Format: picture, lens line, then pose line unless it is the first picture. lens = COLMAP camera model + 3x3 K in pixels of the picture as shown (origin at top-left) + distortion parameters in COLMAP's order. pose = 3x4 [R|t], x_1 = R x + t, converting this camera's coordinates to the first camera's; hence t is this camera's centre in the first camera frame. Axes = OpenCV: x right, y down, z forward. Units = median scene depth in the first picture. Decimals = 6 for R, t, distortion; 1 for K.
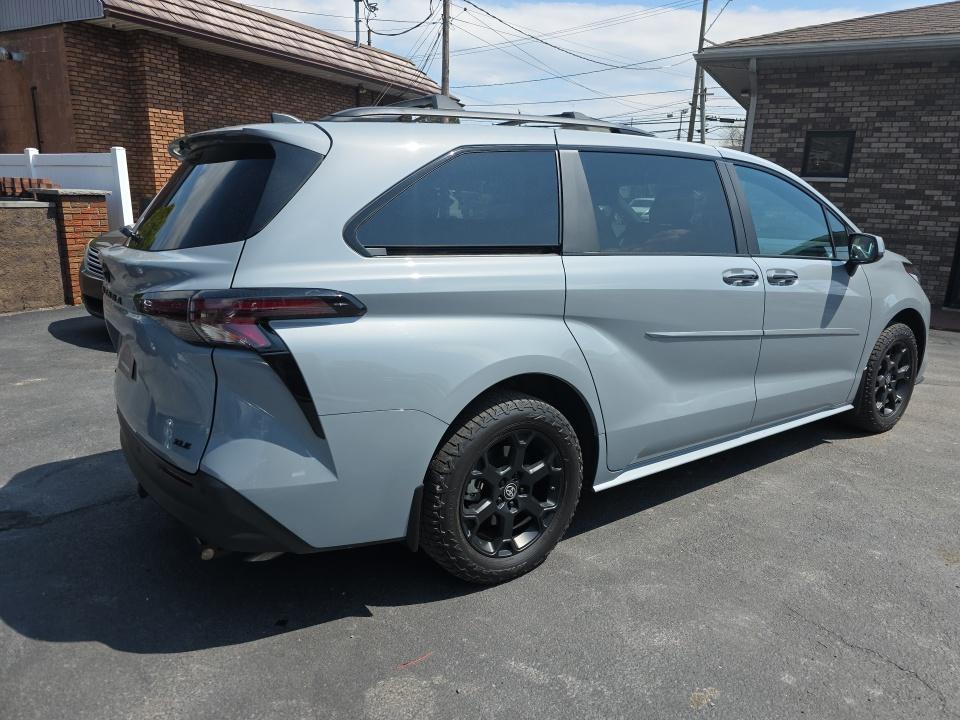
lens RADIAL K [[647.5, 0, 475.9], [0, 647.5, 354.3], [0, 0, 1]] dist [0.021892, -0.015982]
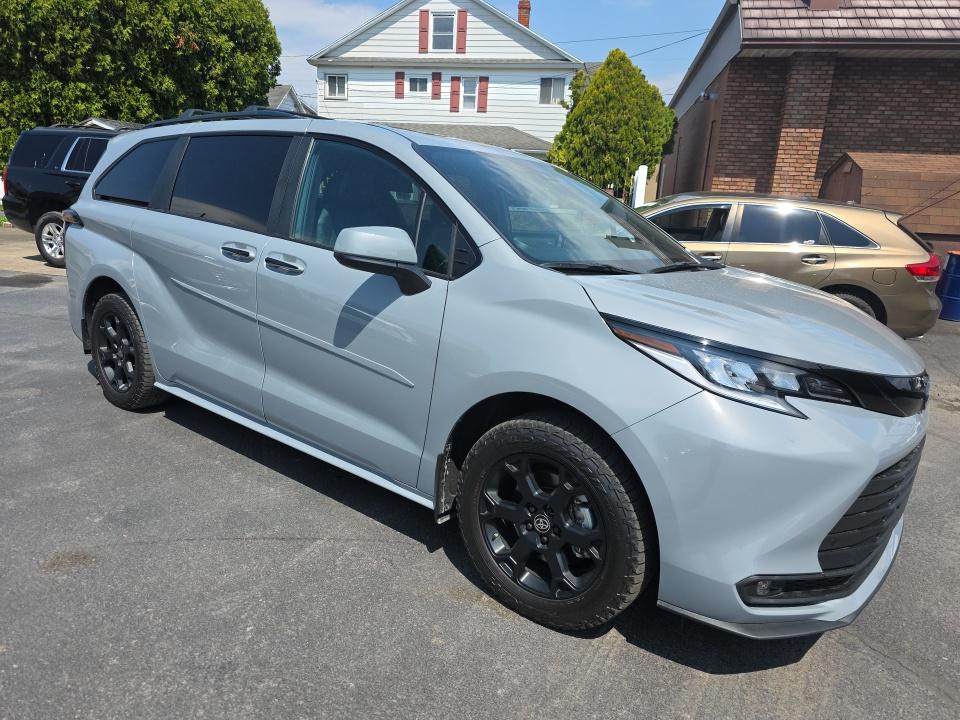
lens RADIAL K [[647.5, 0, 473.6], [0, 647.5, 363.2], [0, 0, 1]] dist [0.021892, -0.015982]
pose [[0.282108, 0.239268, -0.929067, 0.413363], [-0.271344, 0.948760, 0.161947, -0.060425], [0.920211, 0.206410, 0.332577, 0.287731]]
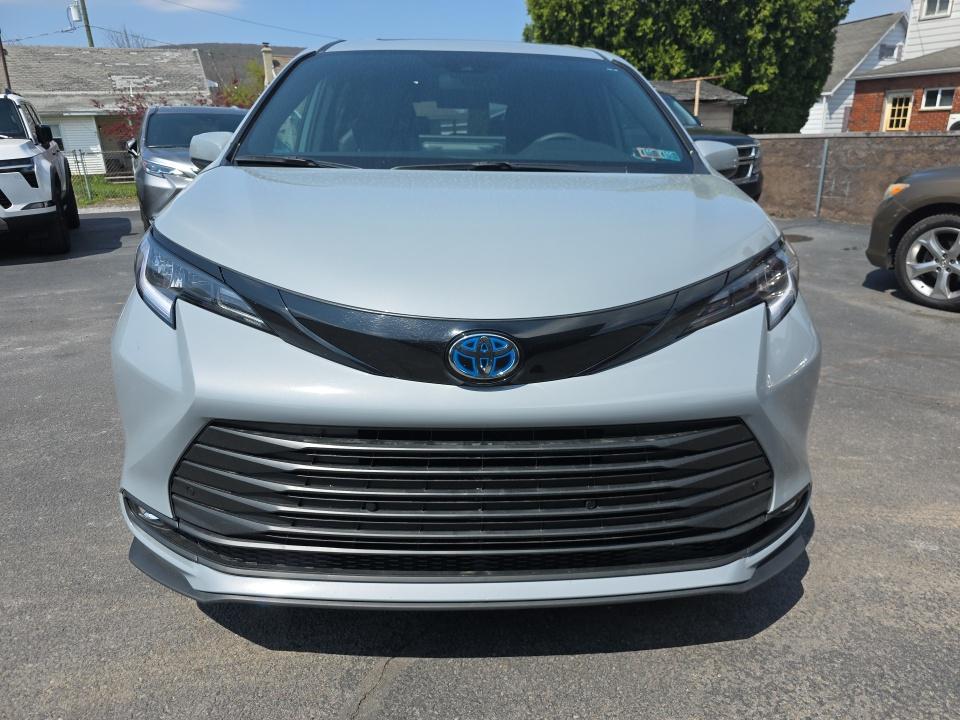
lens RADIAL K [[647.5, 0, 477.5], [0, 647.5, 364.9], [0, 0, 1]] dist [0.021892, -0.015982]
pose [[-0.524959, 0.268118, -0.807794, 0.403437], [-0.198581, 0.884309, 0.422566, -0.069356], [0.827637, 0.382243, -0.410983, 0.336748]]
